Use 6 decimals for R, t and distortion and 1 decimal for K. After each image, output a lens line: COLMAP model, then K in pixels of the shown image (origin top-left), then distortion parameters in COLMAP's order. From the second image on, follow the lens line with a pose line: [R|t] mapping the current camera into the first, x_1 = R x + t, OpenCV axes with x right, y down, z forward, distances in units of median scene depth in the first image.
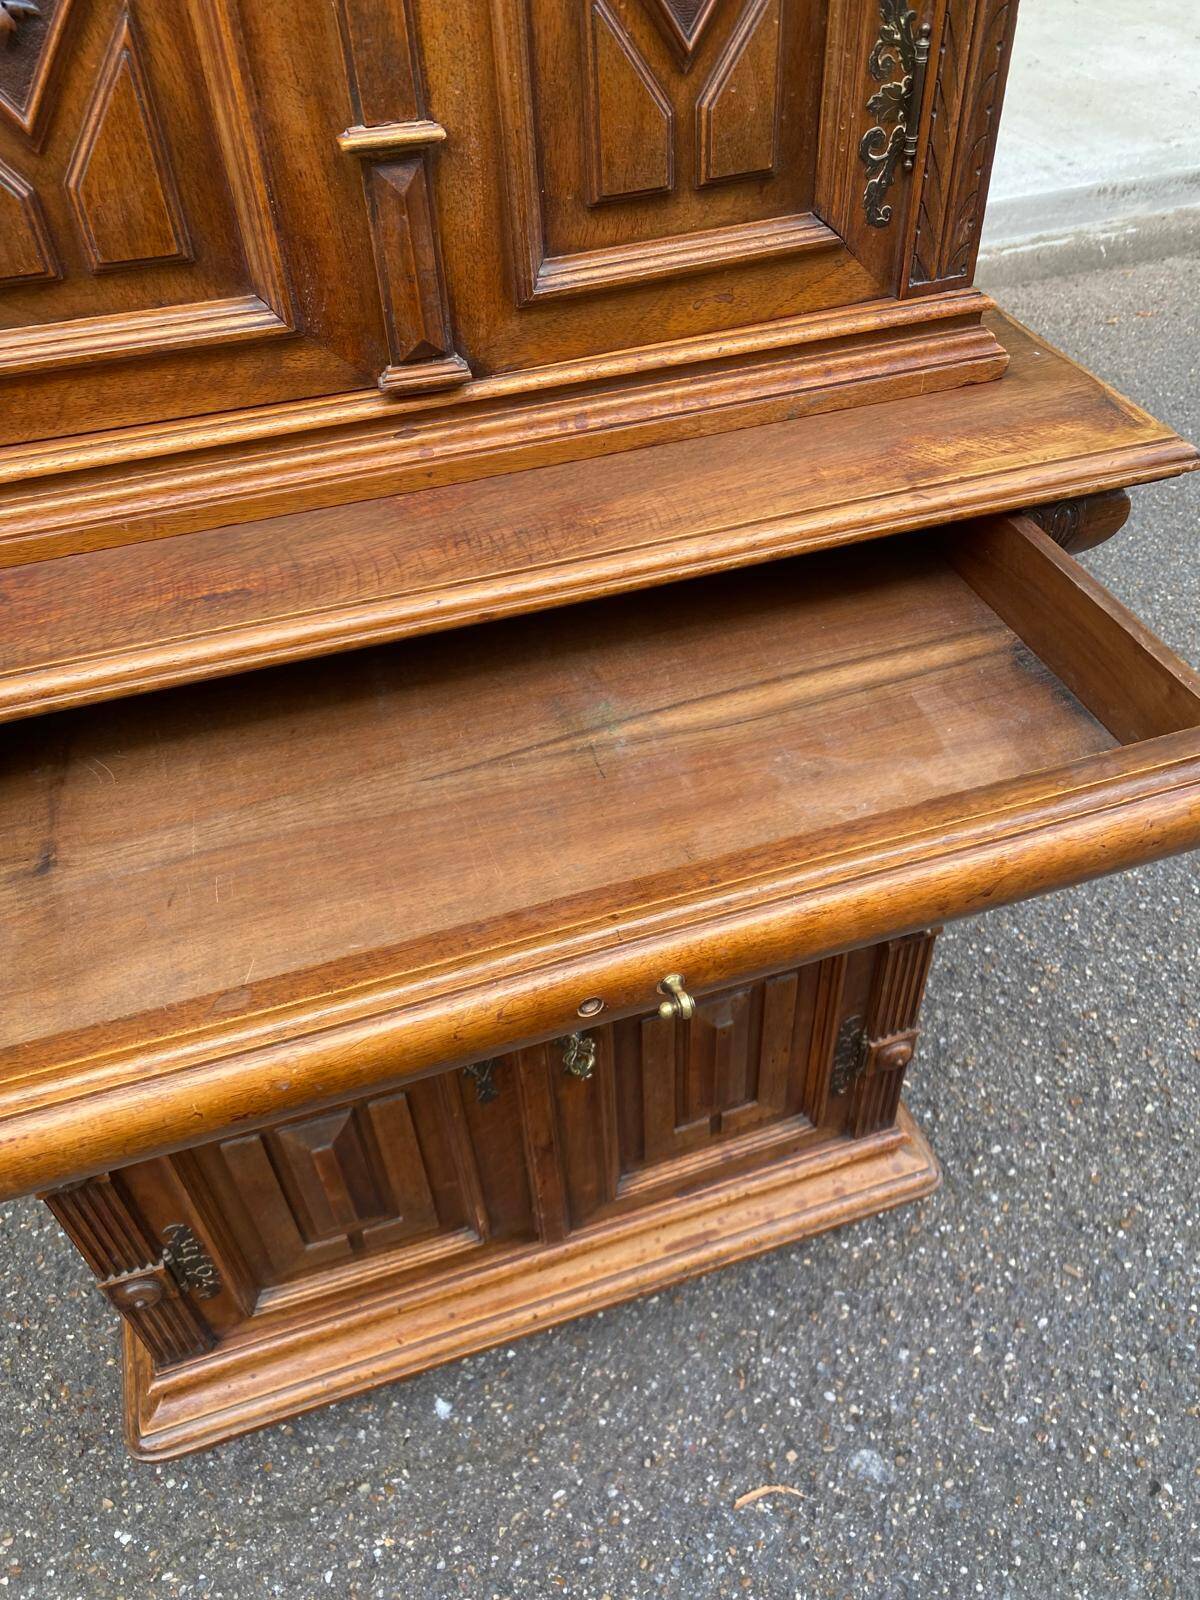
lens RADIAL K [[1229.4, 0, 620.3], [0, 1229.4, 798.6], [0, 0, 1]] dist [0.002147, -0.002767]
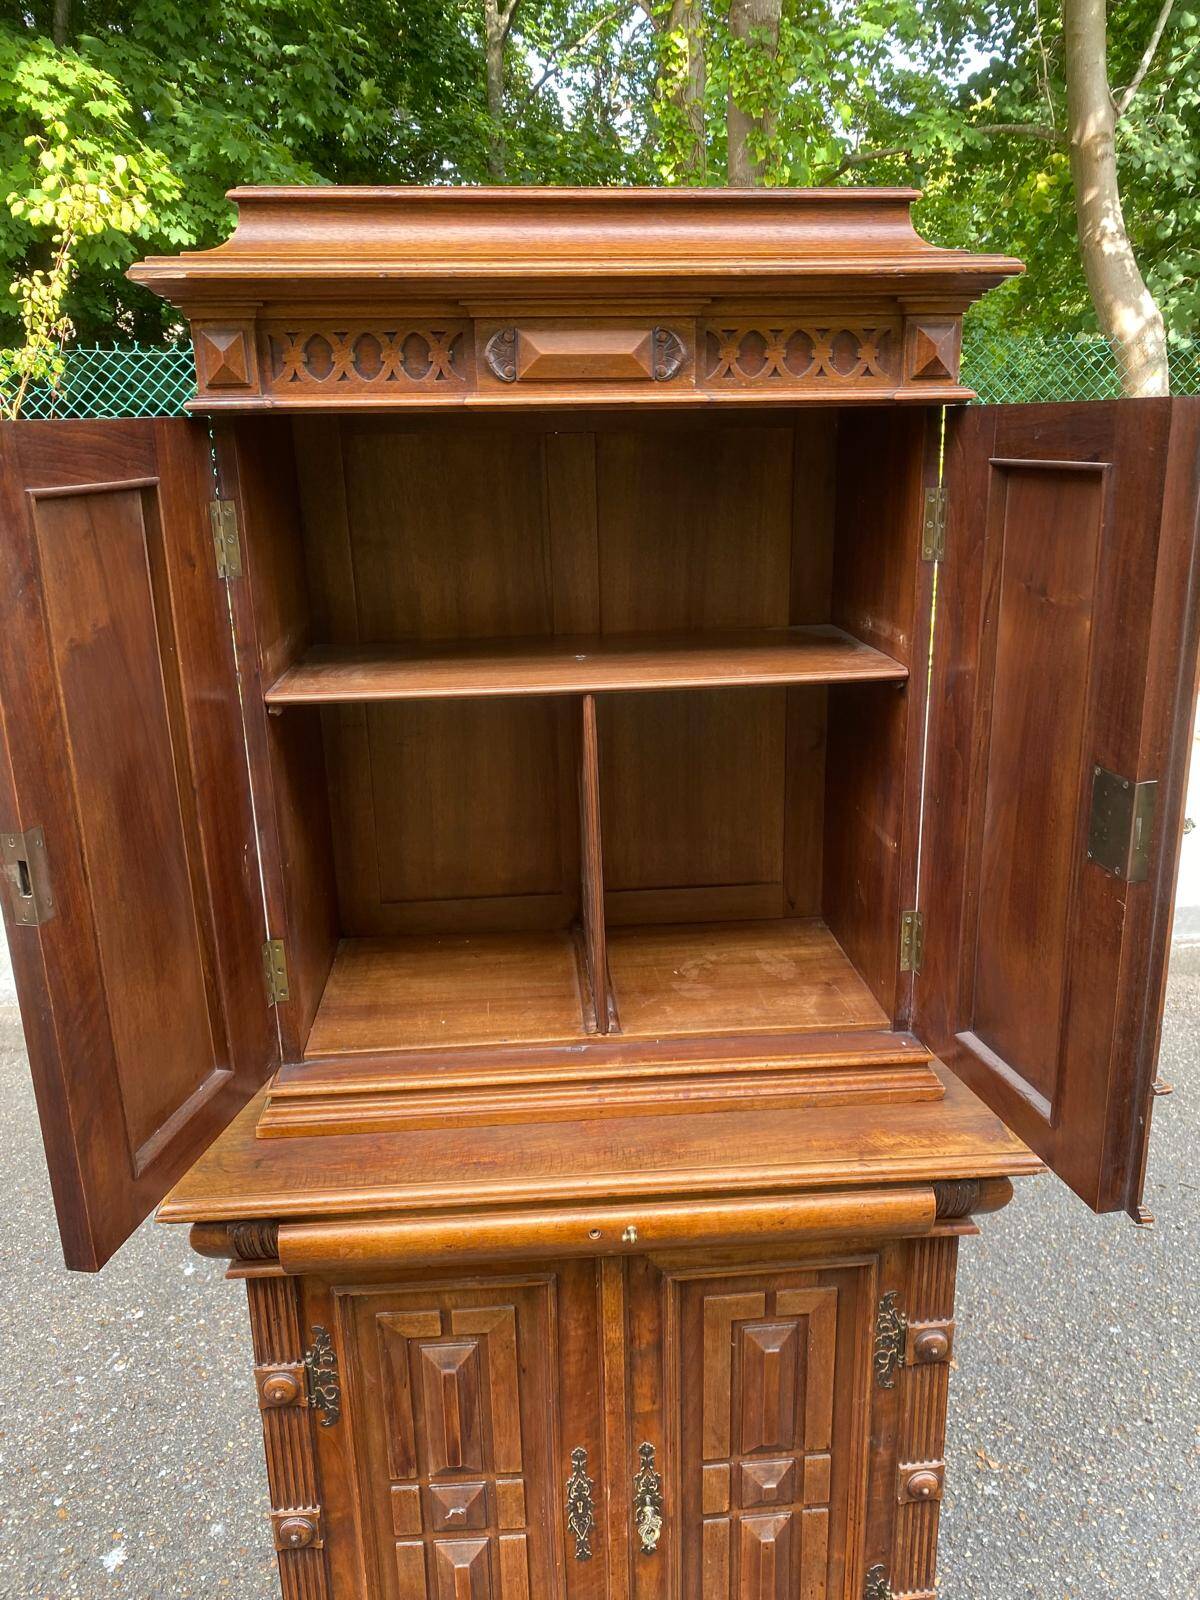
lens RADIAL K [[1219.2, 0, 613.8], [0, 1219.2, 805.6], [0, 0, 1]] dist [0.036614, -0.039044]
pose [[0.968355, 0.082344, -0.235600, 0.155006], [-0.177751, 0.890204, -0.419453, 0.058386], [0.175193, 0.448058, 0.876671, -0.494021]]
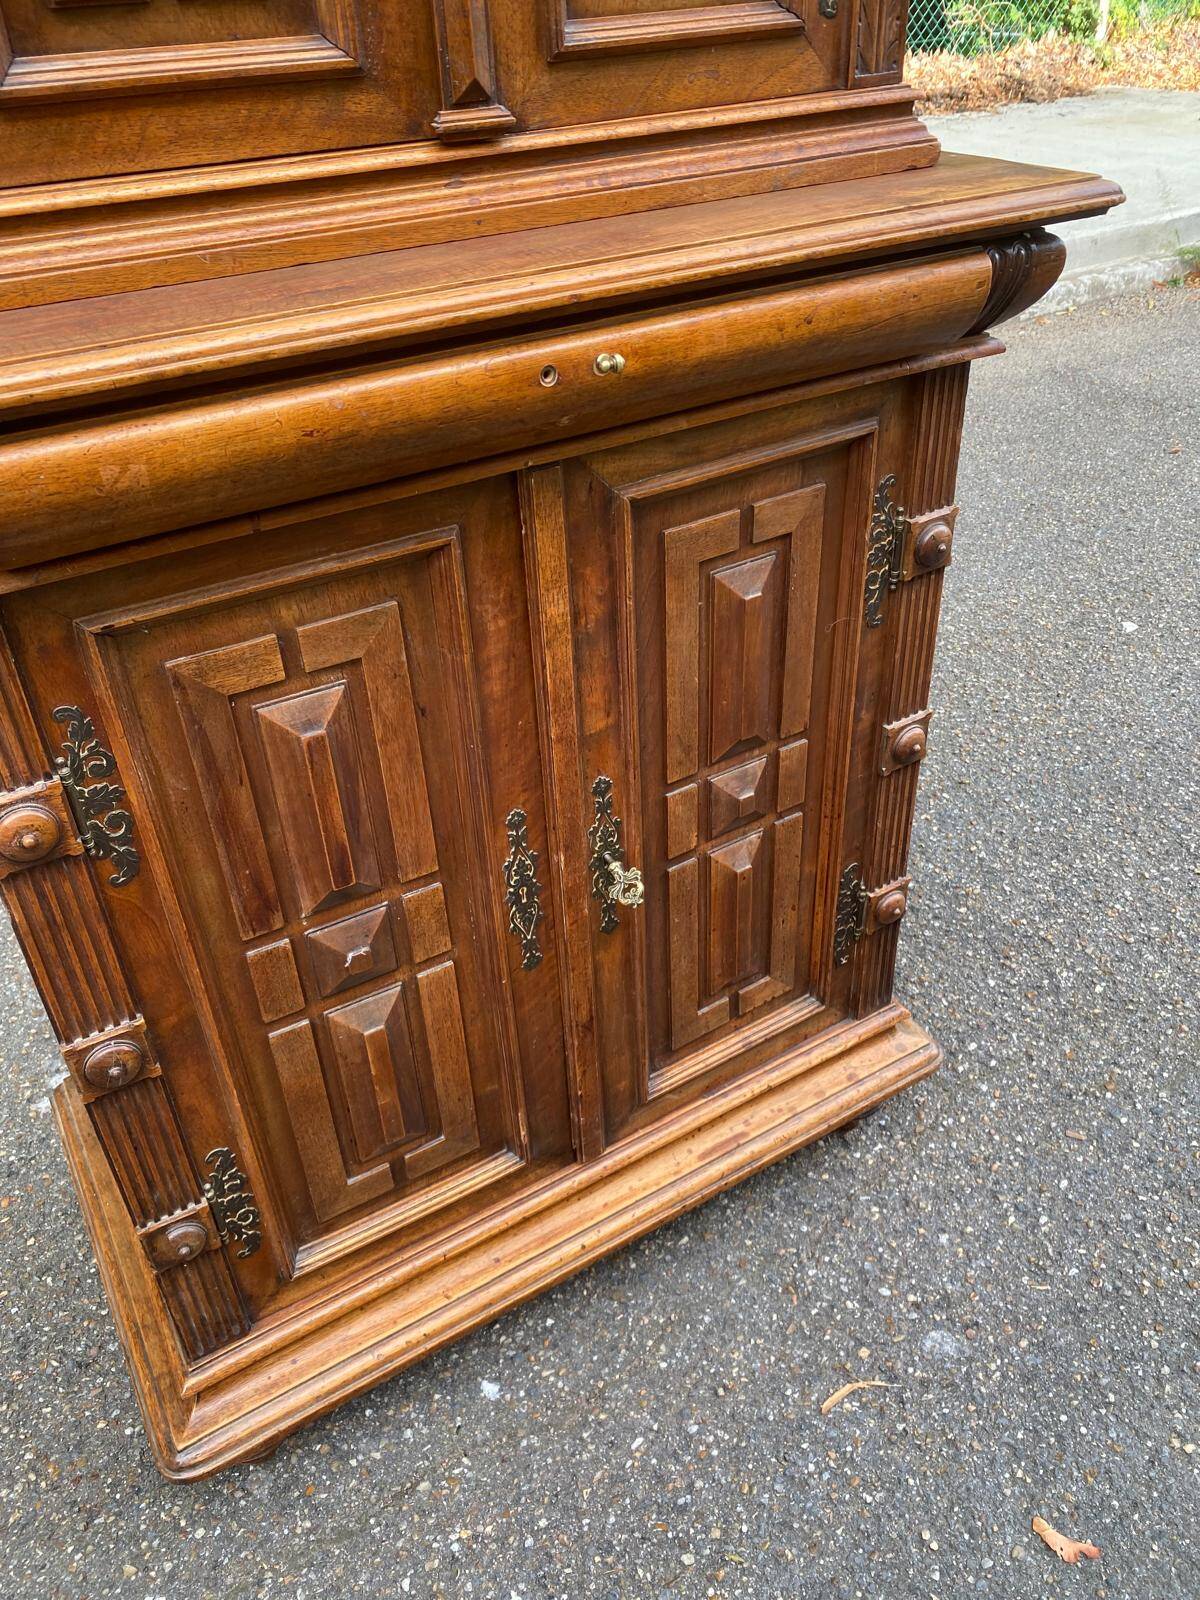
lens RADIAL K [[1226.2, 0, 599.0], [0, 1226.2, 787.5], [0, 0, 1]] dist [0.011067, -0.013172]
pose [[0.977483, -0.131691, 0.164879, -0.171198], [0.157033, 0.975904, -0.151502, 0.228362], [-0.140954, 0.173982, 0.974609, 0.019496]]
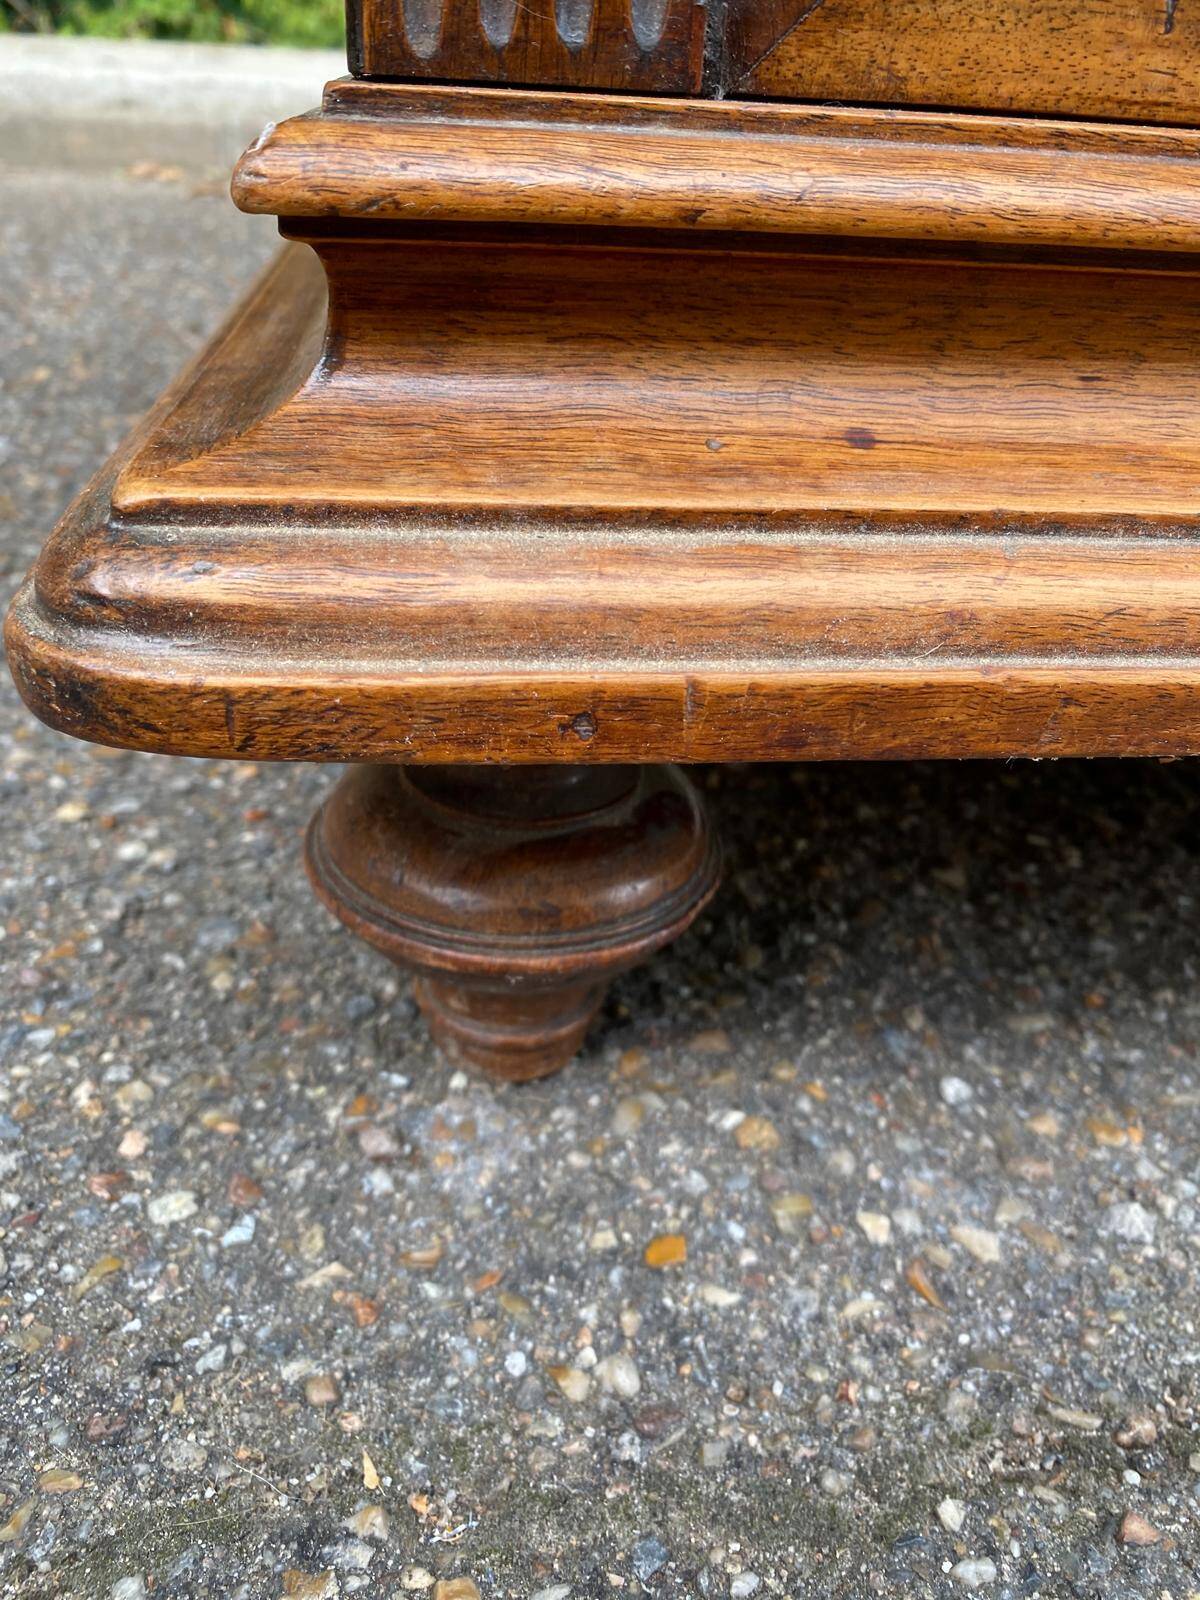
lens RADIAL K [[1261.2, 0, 600.0], [0, 1261.2, 800.0], [0, 0, 1]] dist [-0.001717, 0.000028]
pose [[0.974215, 0.173106, -0.144703, -0.296028], [-0.200811, 0.957655, -0.206330, 0.548922], [0.102859, 0.230067, 0.967724, 0.839055]]
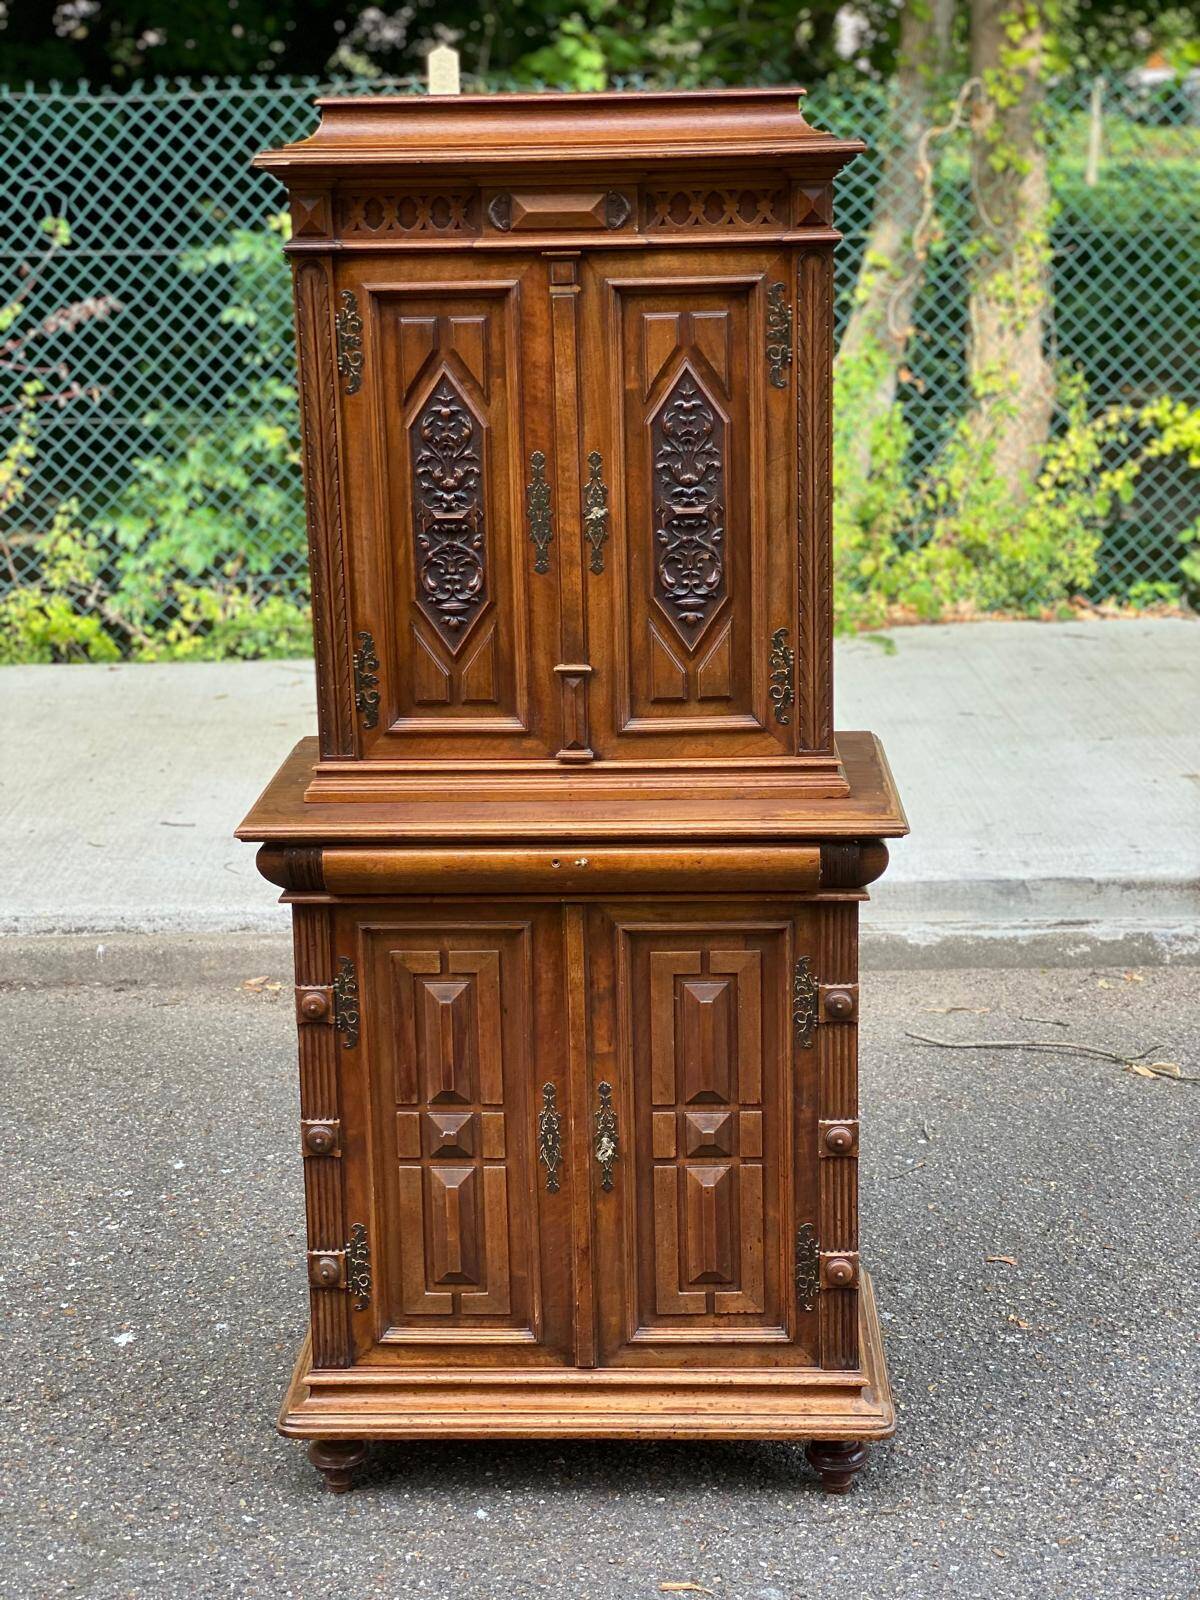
lens RADIAL K [[2413.6, 0, 586.3], [0, 2413.6, 794.0], [0, 0, 1]] dist [0.125223, -0.126738]
pose [[0.931981, 0.095118, -0.349805, 0.878729], [-0.251941, 0.863776, -0.436368, 1.029161], [0.260646, 0.494817, 0.828987, -1.669956]]
